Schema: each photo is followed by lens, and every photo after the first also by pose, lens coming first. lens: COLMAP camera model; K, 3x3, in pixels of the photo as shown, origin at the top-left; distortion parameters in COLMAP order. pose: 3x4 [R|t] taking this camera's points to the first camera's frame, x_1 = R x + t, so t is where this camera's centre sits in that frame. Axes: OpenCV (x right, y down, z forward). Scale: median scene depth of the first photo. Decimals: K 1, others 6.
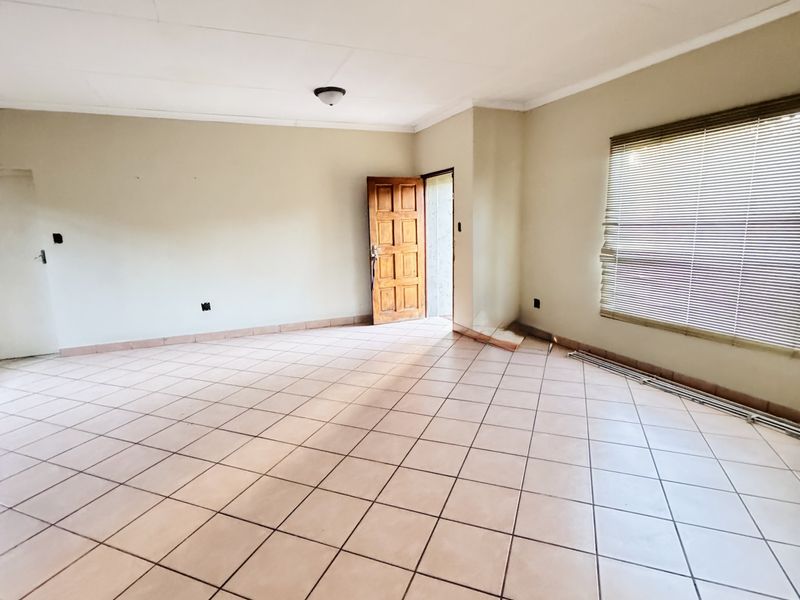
lens RADIAL K [[427.8, 0, 400.1], [0, 427.8, 298.0], [0, 0, 1]] dist [-0.004922, 0.000924]
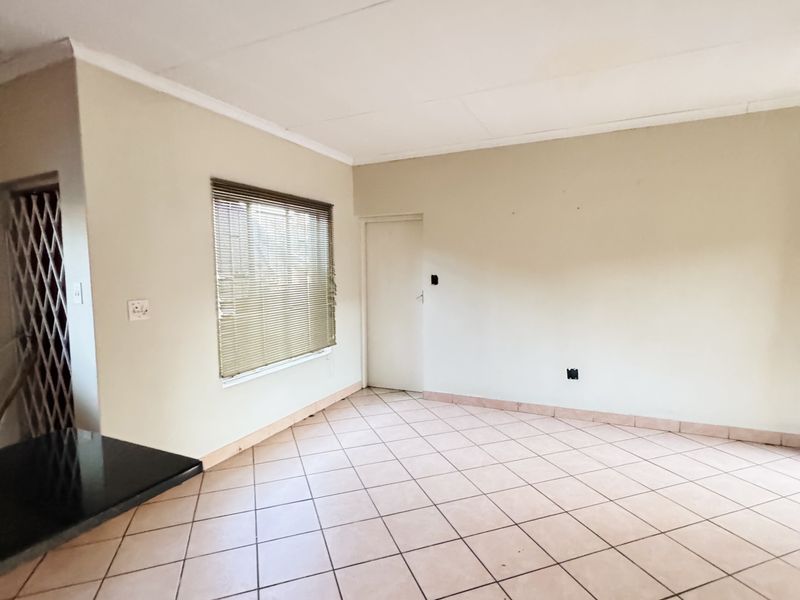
lens RADIAL K [[427.8, 0, 400.1], [0, 427.8, 298.0], [0, 0, 1]] dist [-0.004922, 0.000924]
pose [[0.661900, 0.069261, -0.746385, -0.099670], [-0.129459, 0.991322, -0.022815, -0.057594], [0.738328, 0.111728, 0.665123, 0.254230]]
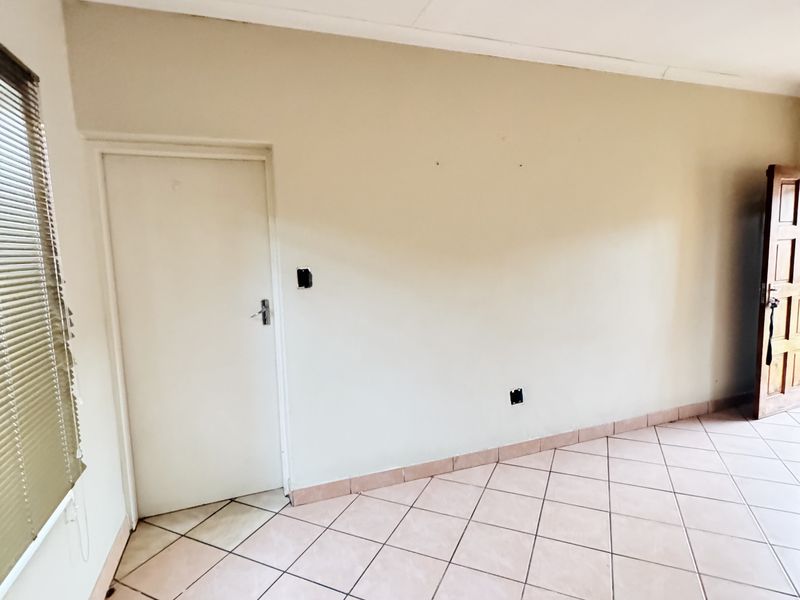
lens RADIAL K [[427.8, 0, 400.1], [0, 427.8, 298.0], [0, 0, 1]] dist [-0.004922, 0.000924]
pose [[0.998324, -0.000930, -0.057859, -0.580679], [-0.002176, 0.998560, -0.053596, -0.078491], [0.057826, 0.053632, 0.996885, 0.437352]]
